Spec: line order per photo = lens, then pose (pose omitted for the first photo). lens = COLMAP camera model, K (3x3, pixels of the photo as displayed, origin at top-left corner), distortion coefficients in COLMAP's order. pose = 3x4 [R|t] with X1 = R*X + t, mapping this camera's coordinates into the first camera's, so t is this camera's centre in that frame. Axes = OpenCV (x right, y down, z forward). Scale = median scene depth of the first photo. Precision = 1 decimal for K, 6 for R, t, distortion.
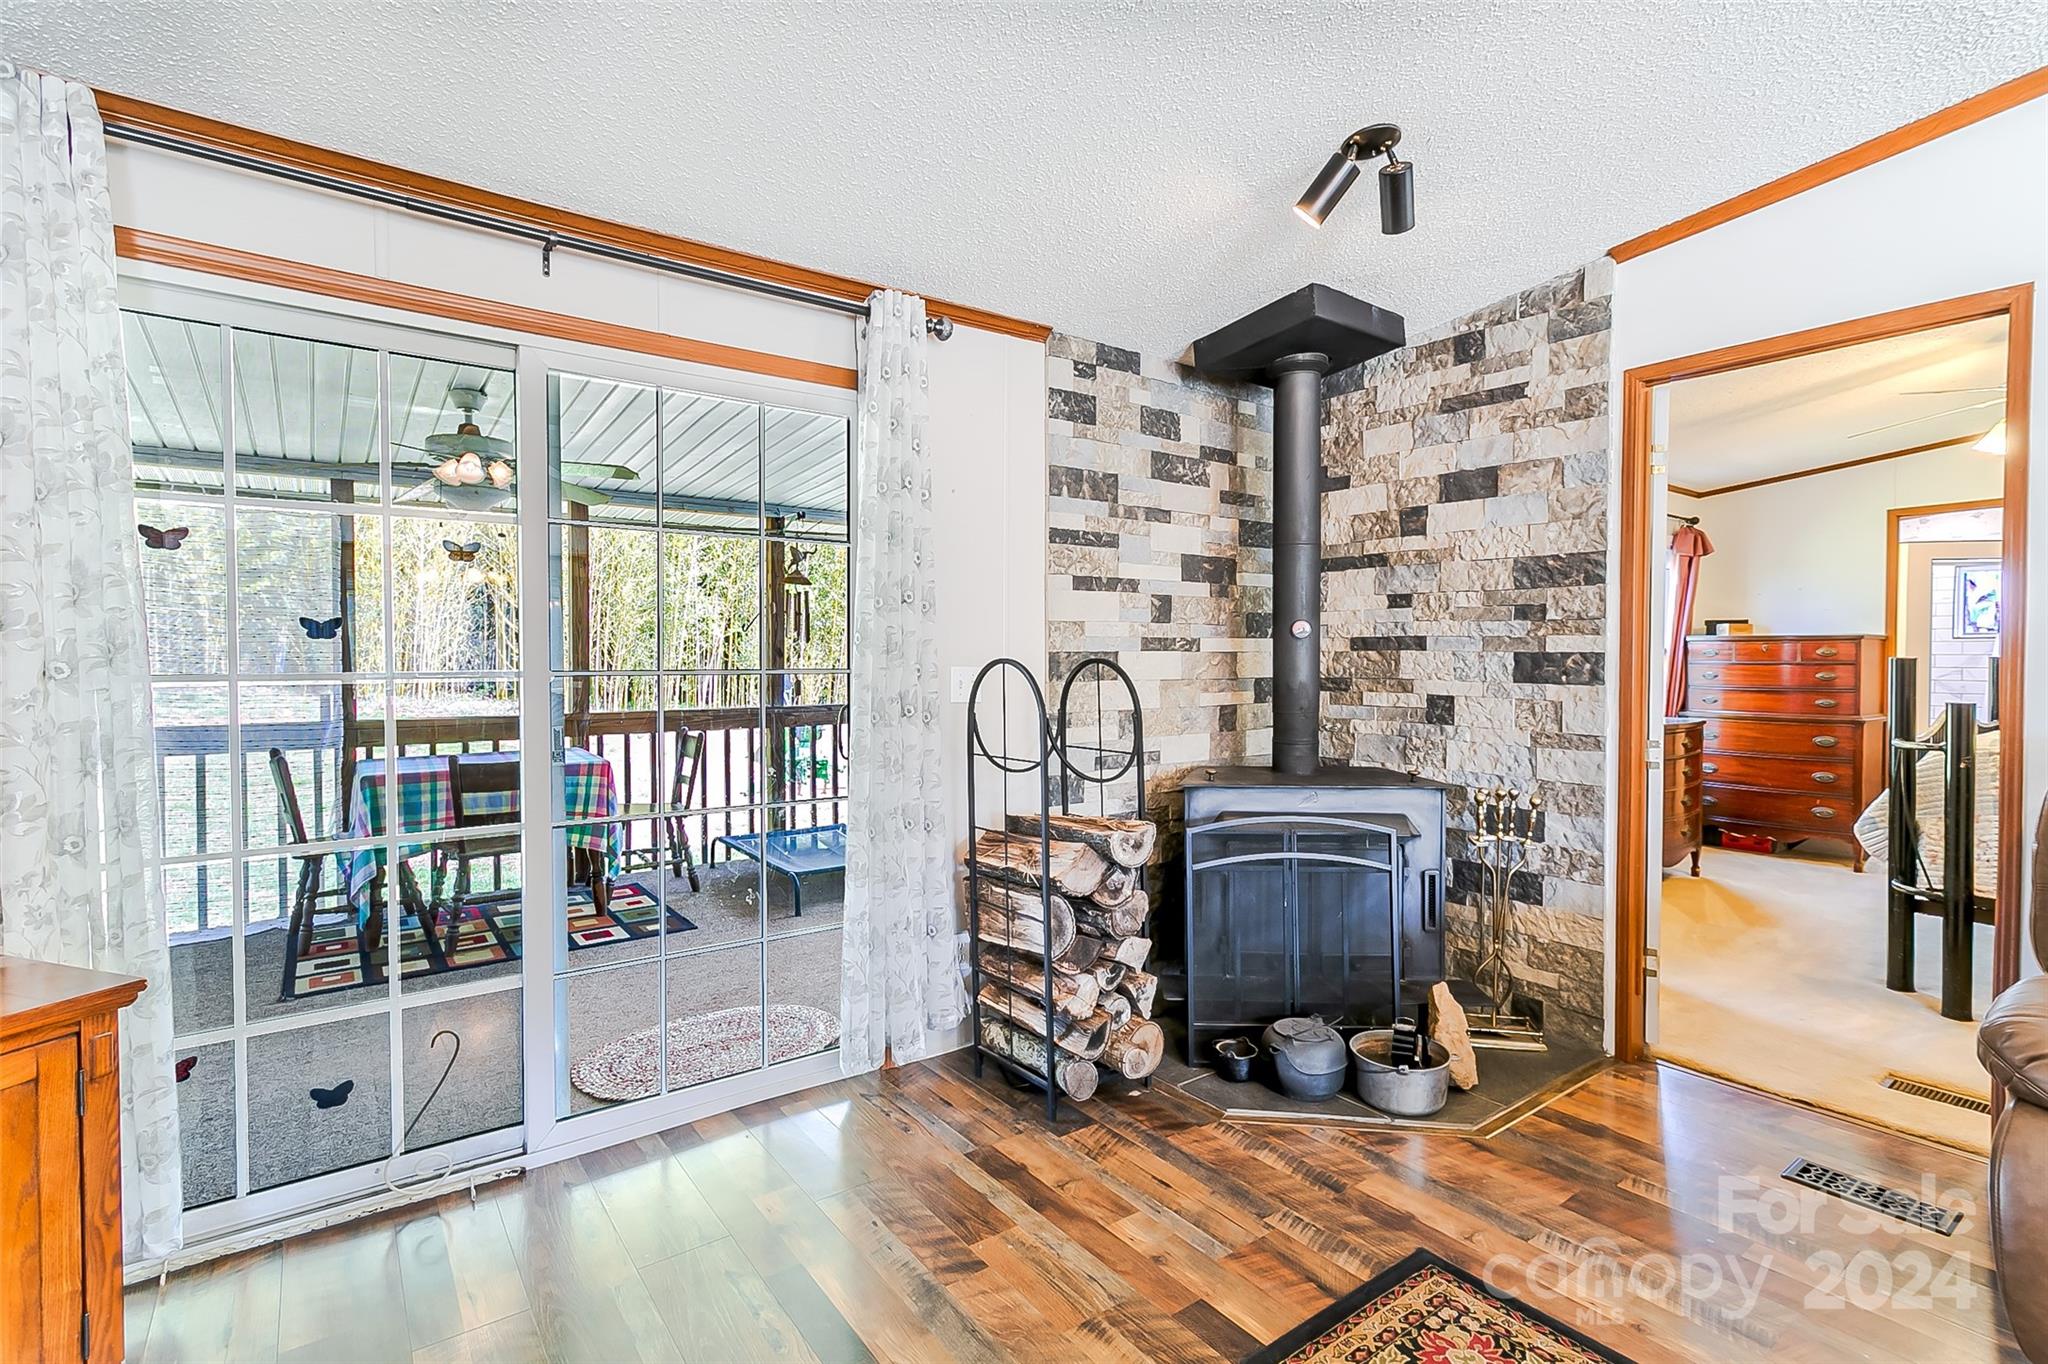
lens RADIAL K [[972.1, 0, 1021.3], [0, 972.1, 676.5], [0, 0, 1]] dist [-0.001657, 0.005238]
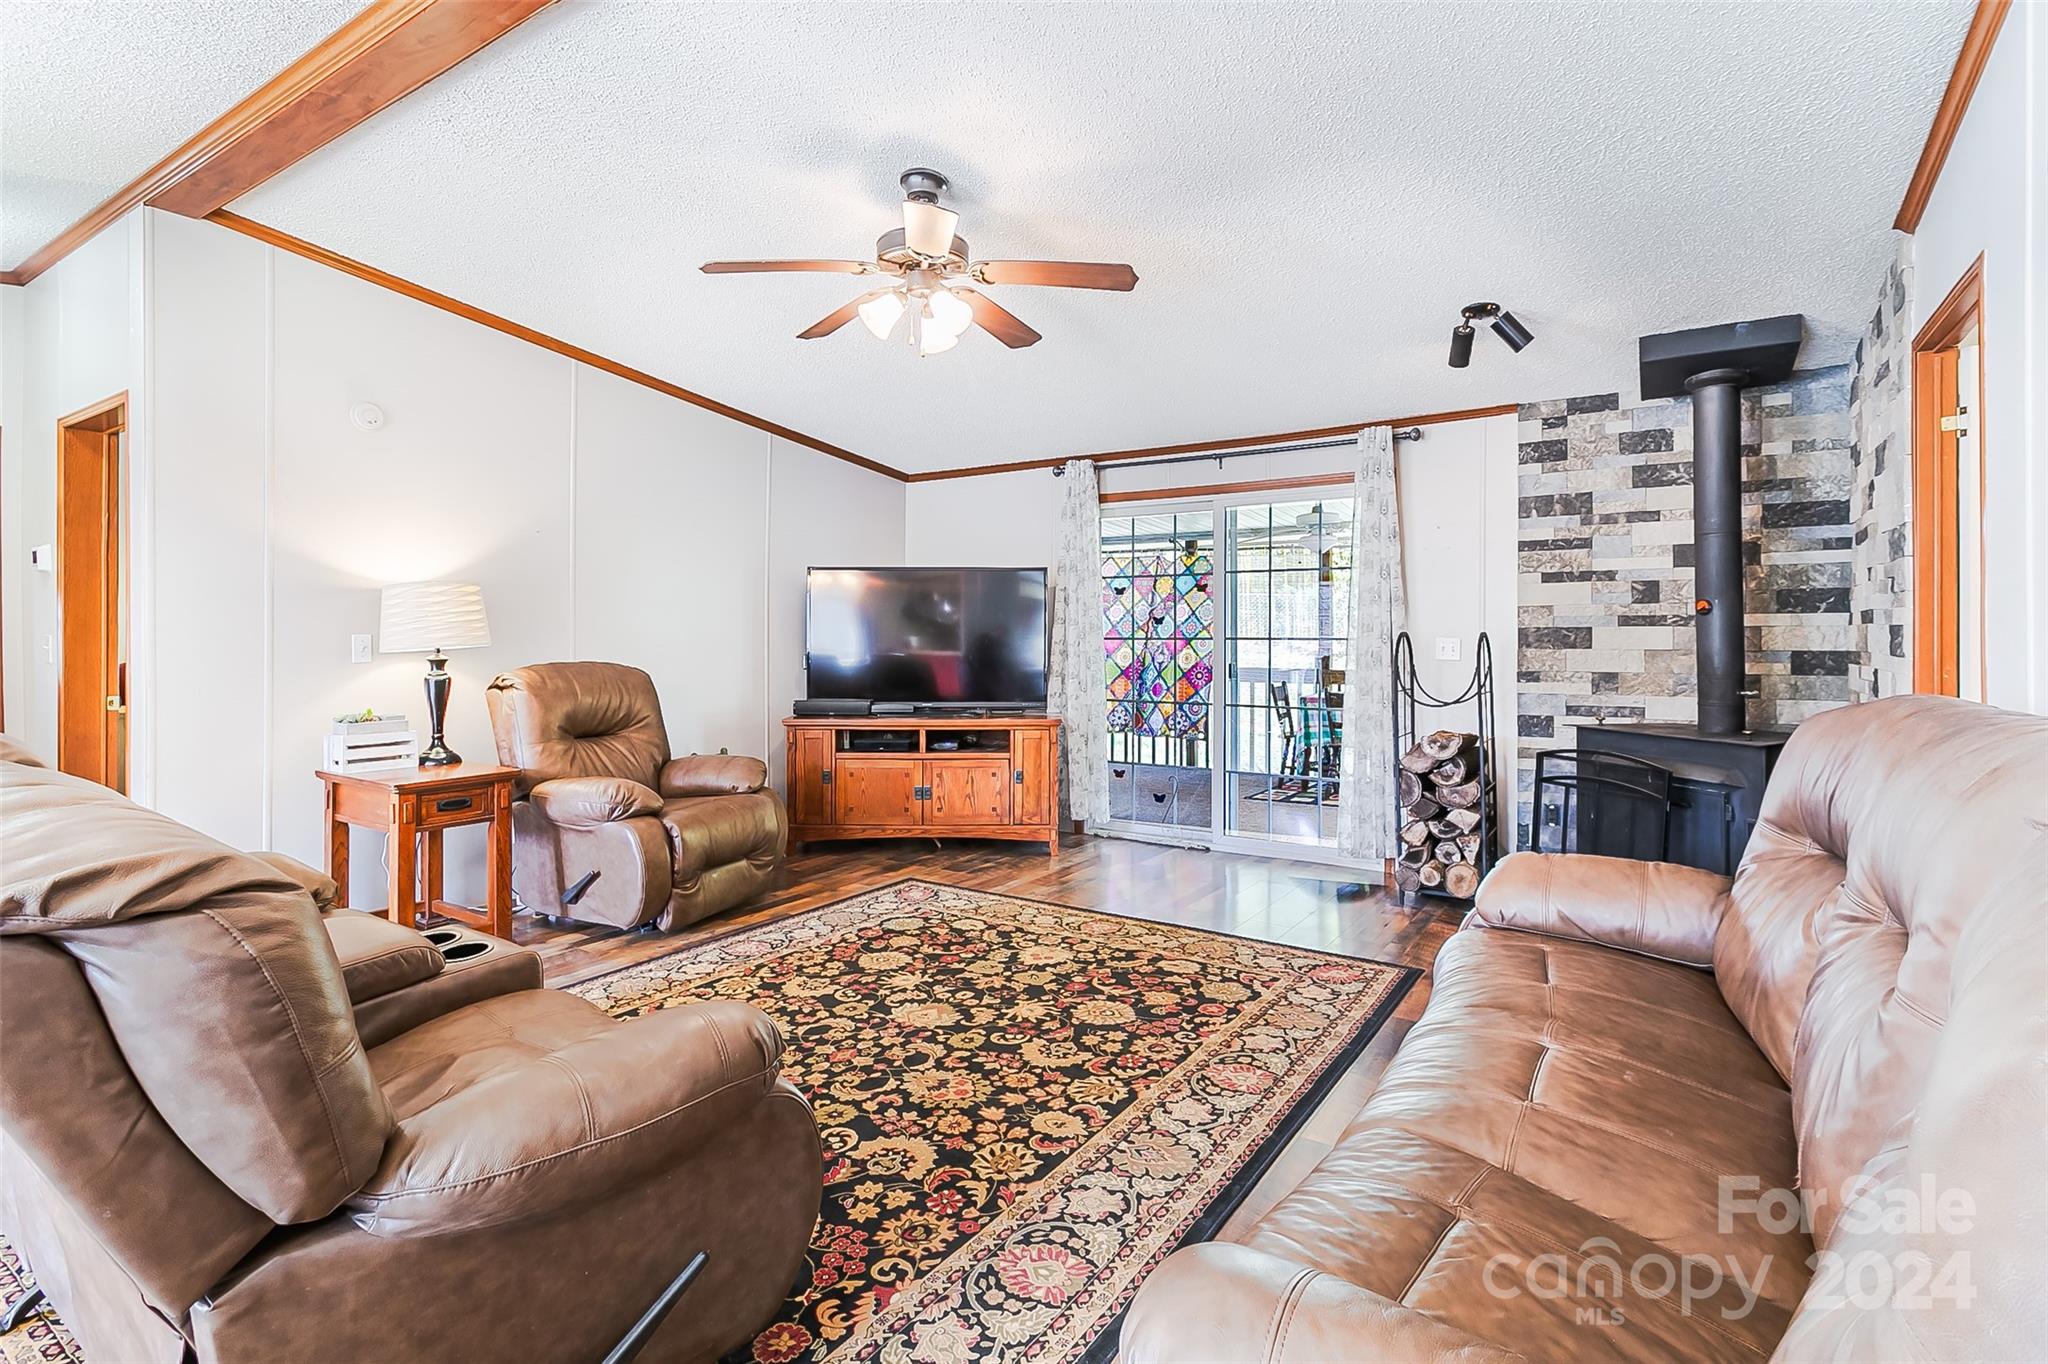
lens RADIAL K [[984.1, 0, 1026.0], [0, 984.1, 637.4], [0, 0, 1]] dist [-0.000218, 0.000449]
pose [[0.339921, 0.002938, -0.940450, 1.138442], [-0.020589, 0.999779, -0.004319, 0.009937], [0.940229, 0.020831, 0.339906, -0.171619]]
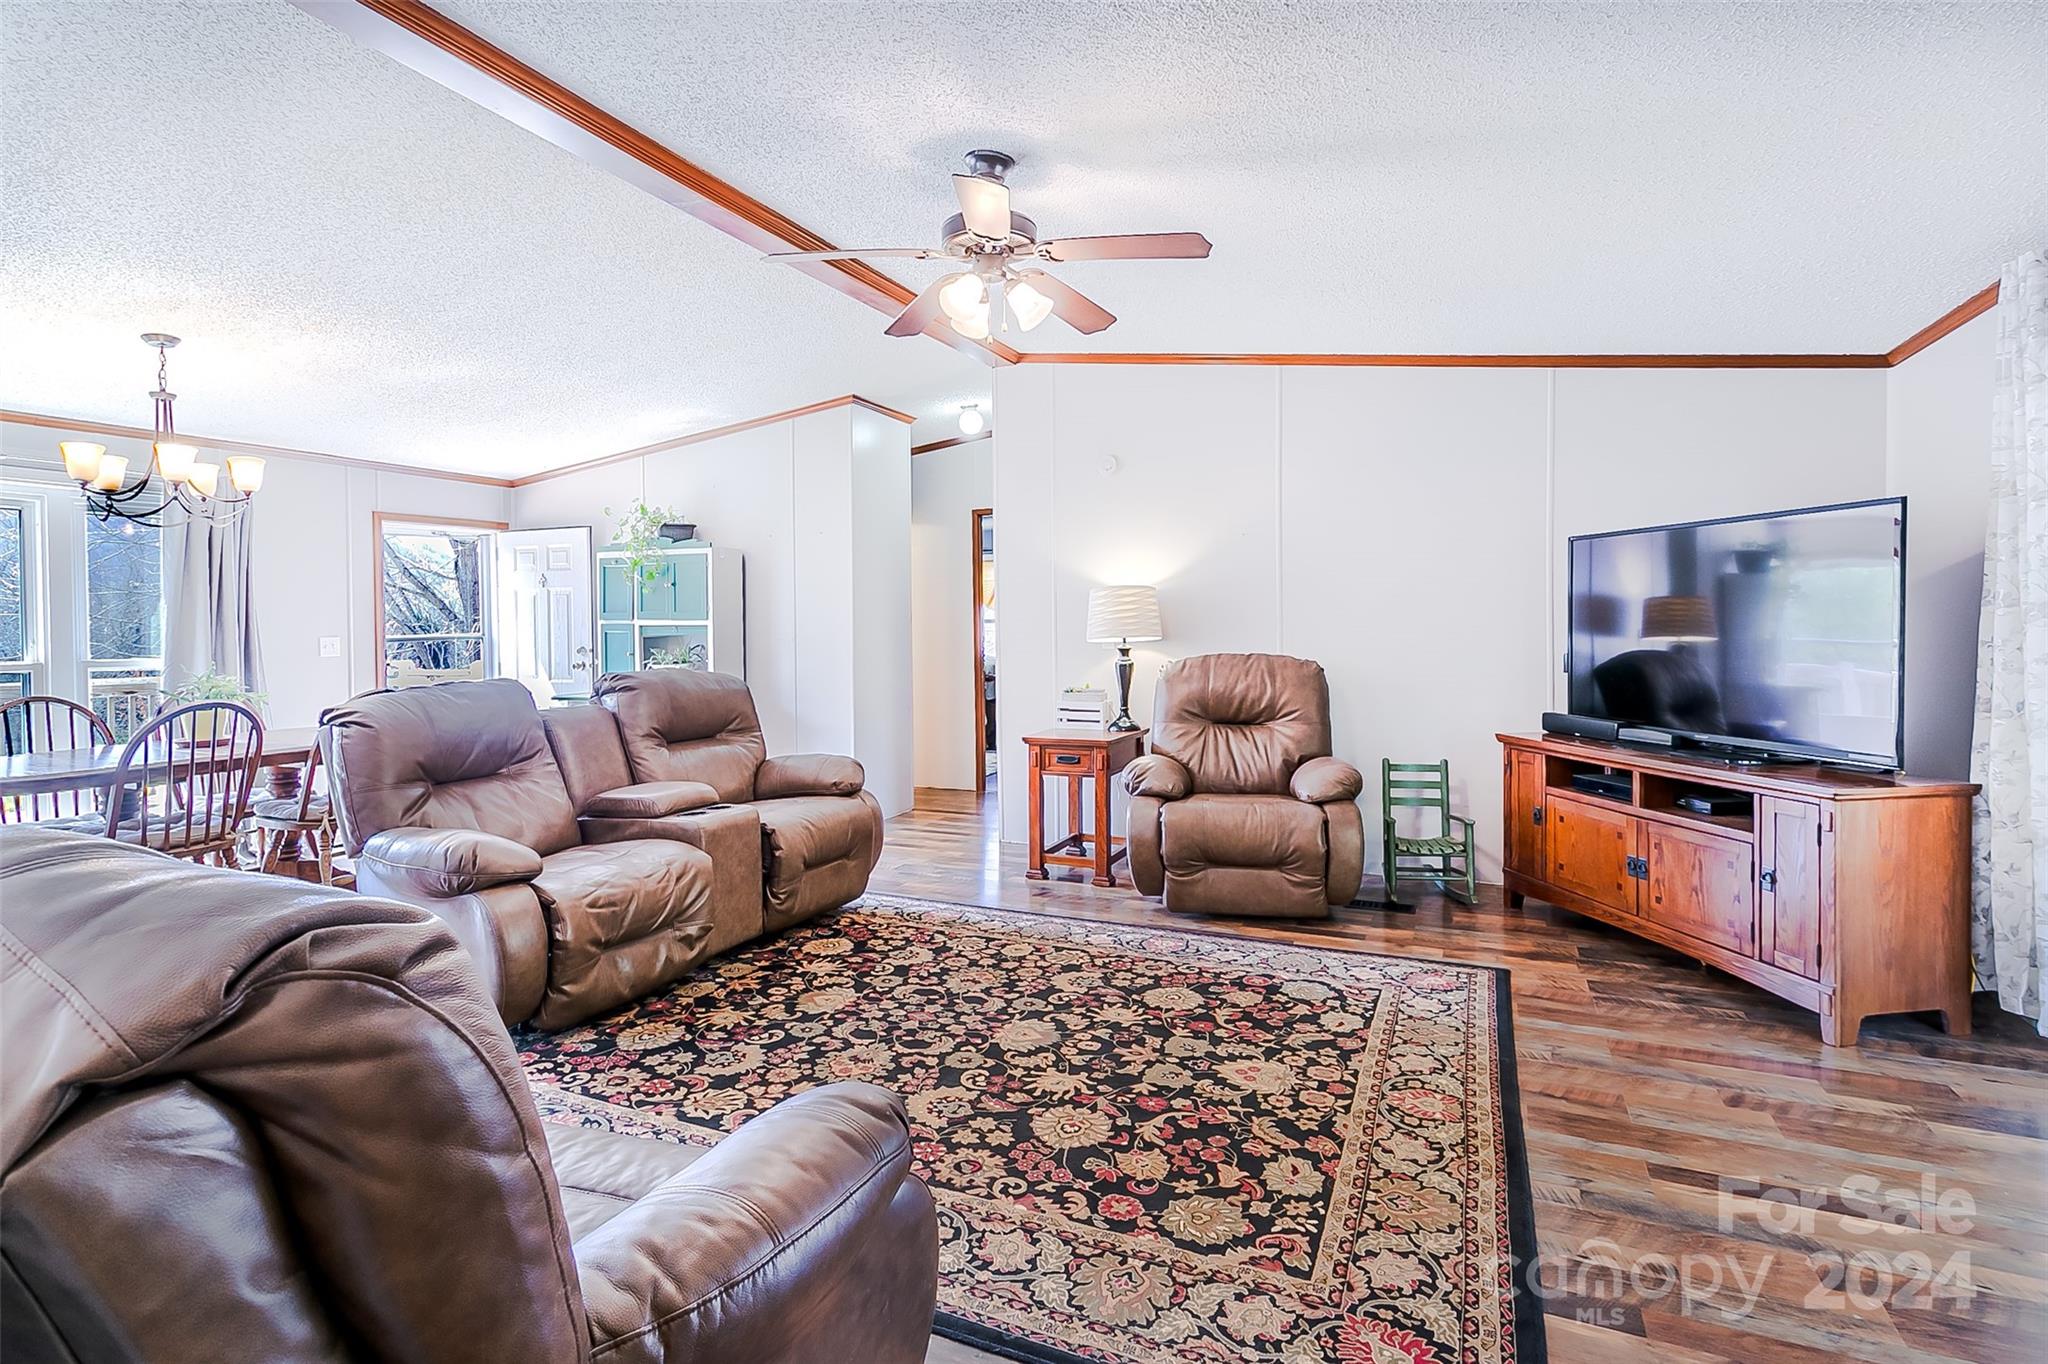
lens RADIAL K [[1009.8, 0, 1023.0], [0, 1009.8, 646.4], [0, 0, 1]] dist [-0.000466, 0.000191]
pose [[-0.870278, 0.016040, -0.492300, 0.653383], [-0.003500, 0.999243, 0.038743, -0.016829], [0.492548, 0.035440, -0.869563, 0.870020]]
